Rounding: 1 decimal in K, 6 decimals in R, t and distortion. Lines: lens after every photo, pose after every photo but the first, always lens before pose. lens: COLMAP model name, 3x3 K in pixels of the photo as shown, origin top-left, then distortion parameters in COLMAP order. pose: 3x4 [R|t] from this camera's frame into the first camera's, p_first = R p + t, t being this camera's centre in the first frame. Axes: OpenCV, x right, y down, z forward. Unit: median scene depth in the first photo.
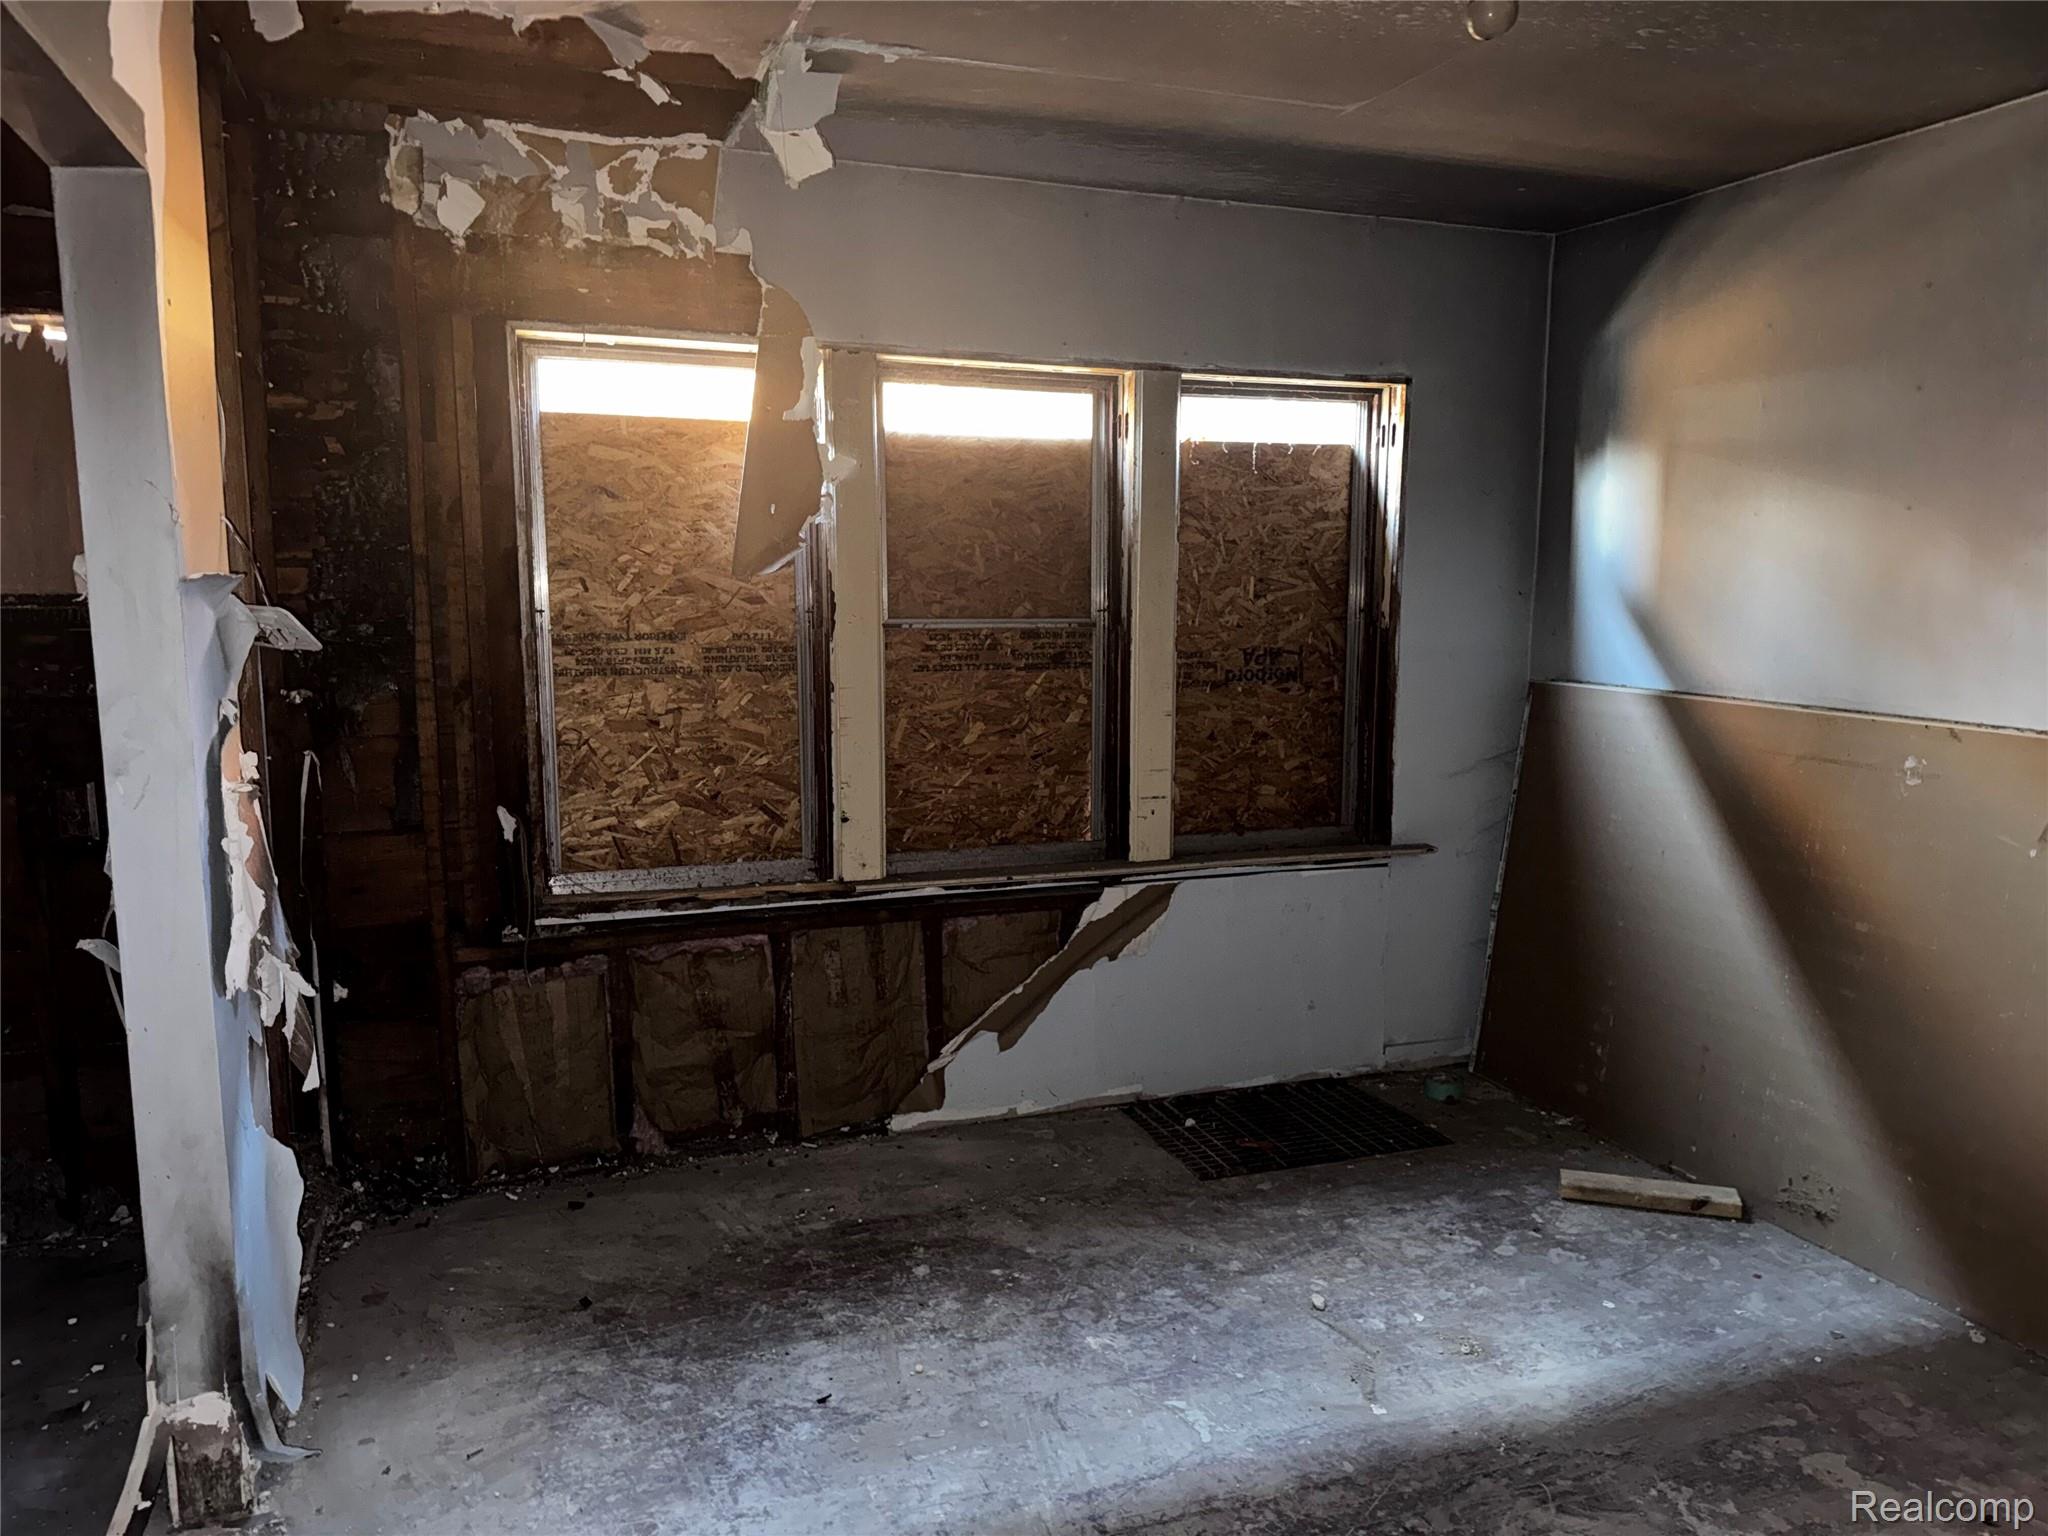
lens RADIAL K [[1422.6, 0, 1027.7], [0, 1422.6, 775.3], [0, 0, 1]] dist [0.145518, -0.226812]
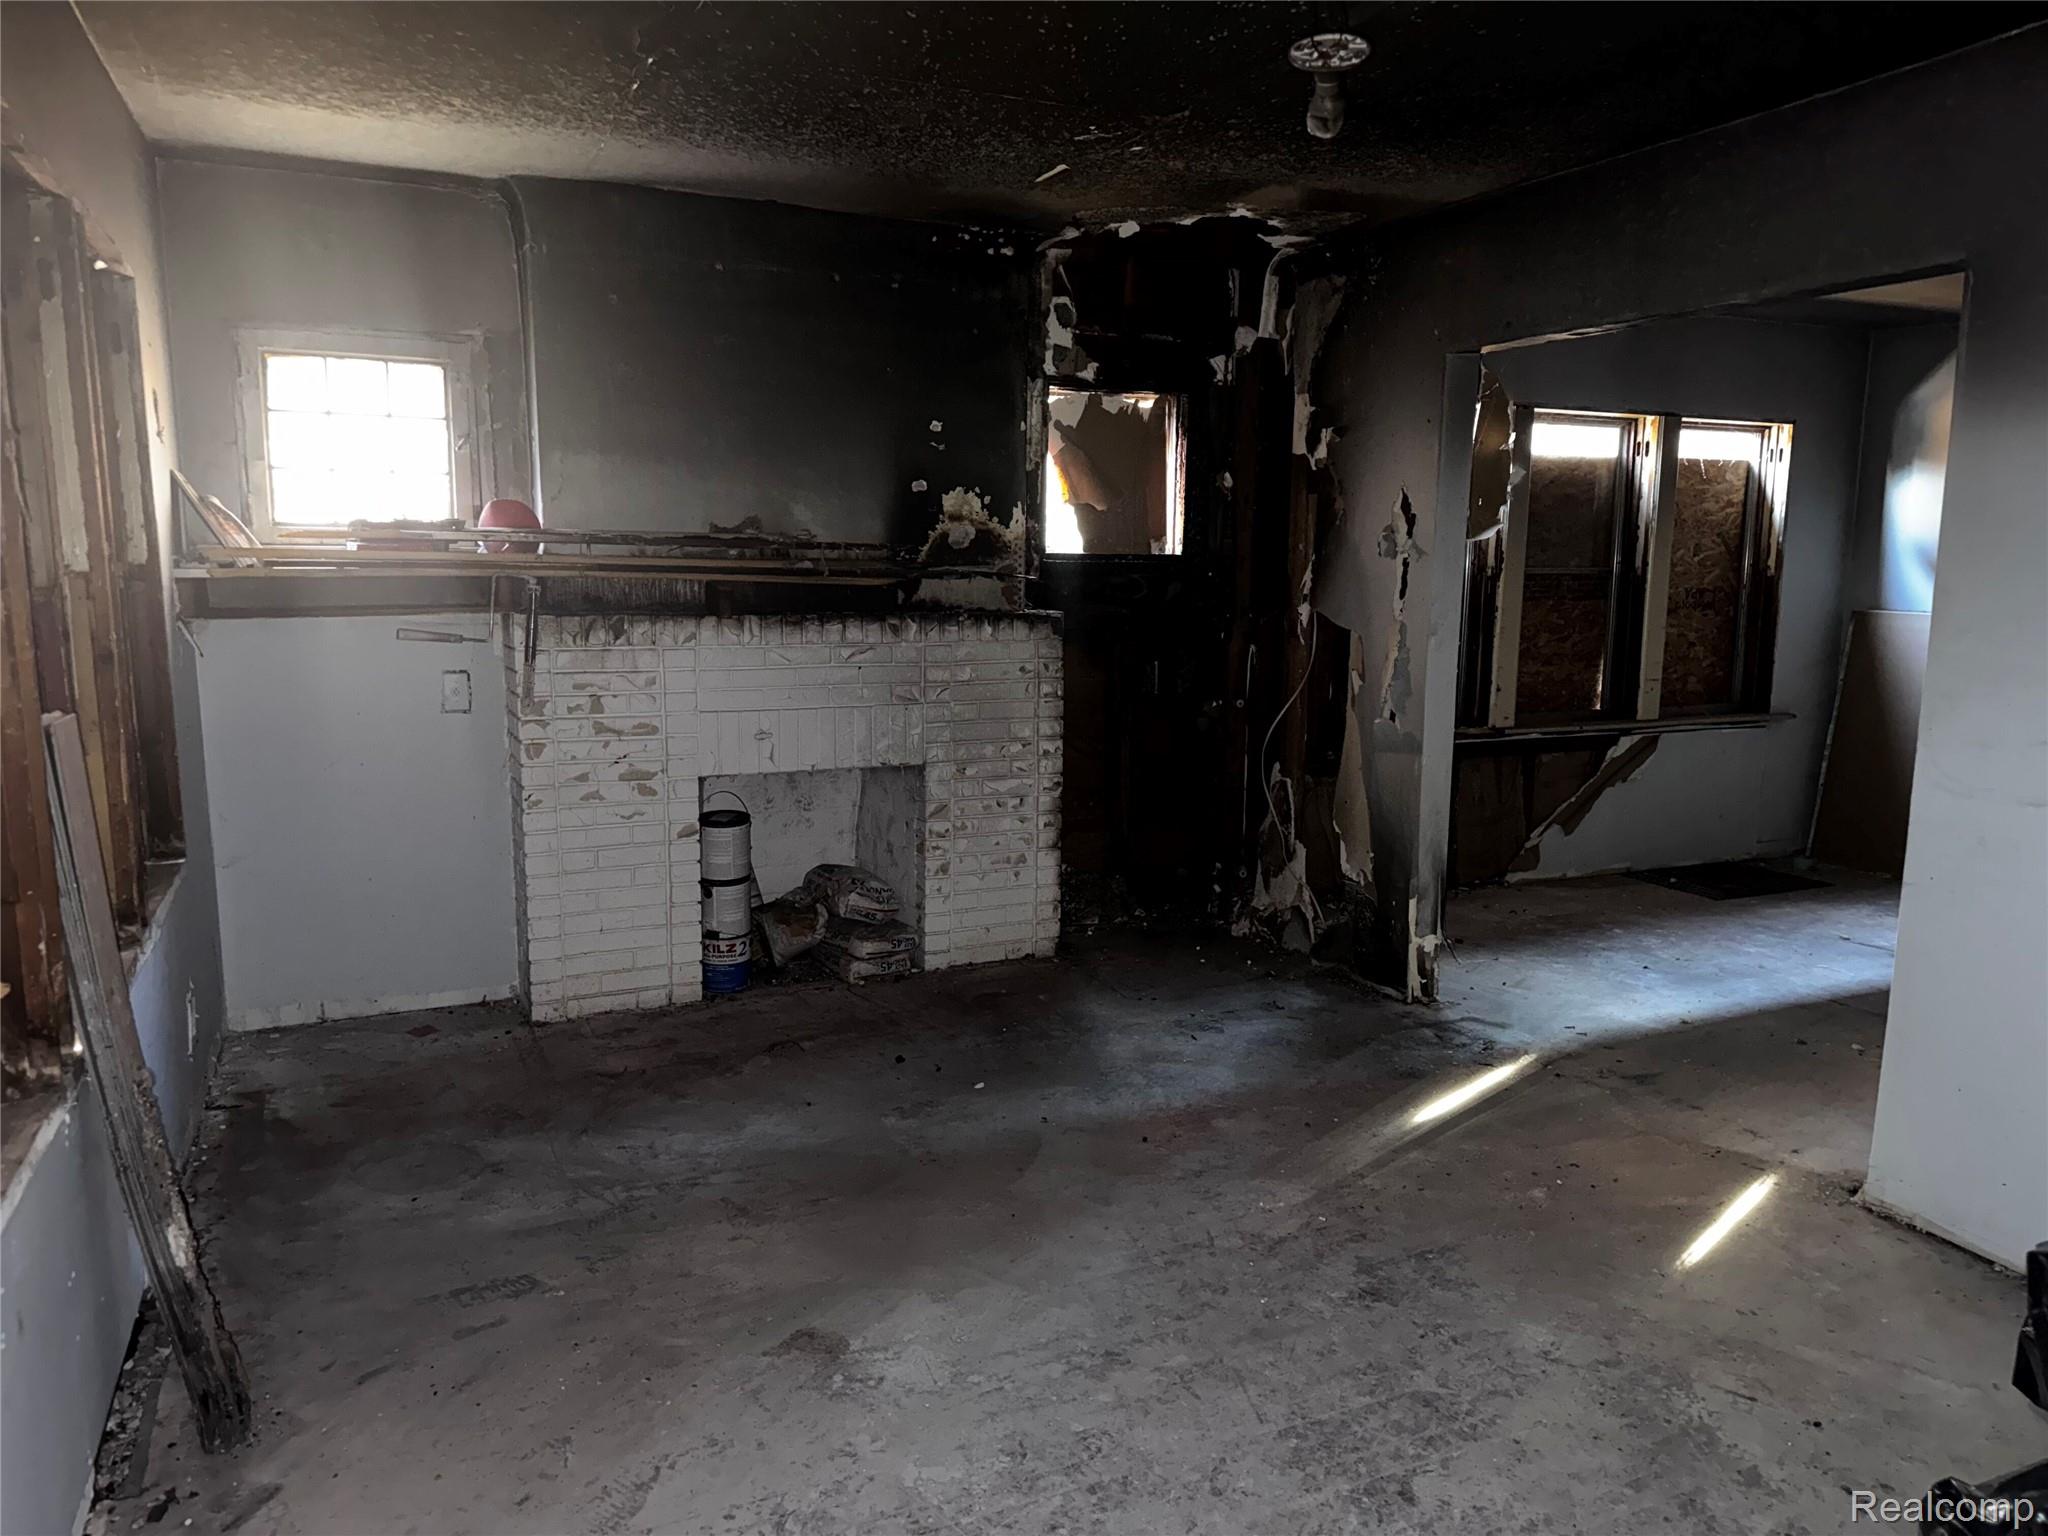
lens RADIAL K [[1422.6, 0, 1027.7], [0, 1422.6, 775.3], [0, 0, 1]] dist [0.145518, -0.226812]
pose [[0.996484, -0.008449, 0.083356, -0.753228], [0.006999, 0.999819, 0.017667, 0.089724], [-0.083490, -0.017022, 0.996363, -0.574197]]
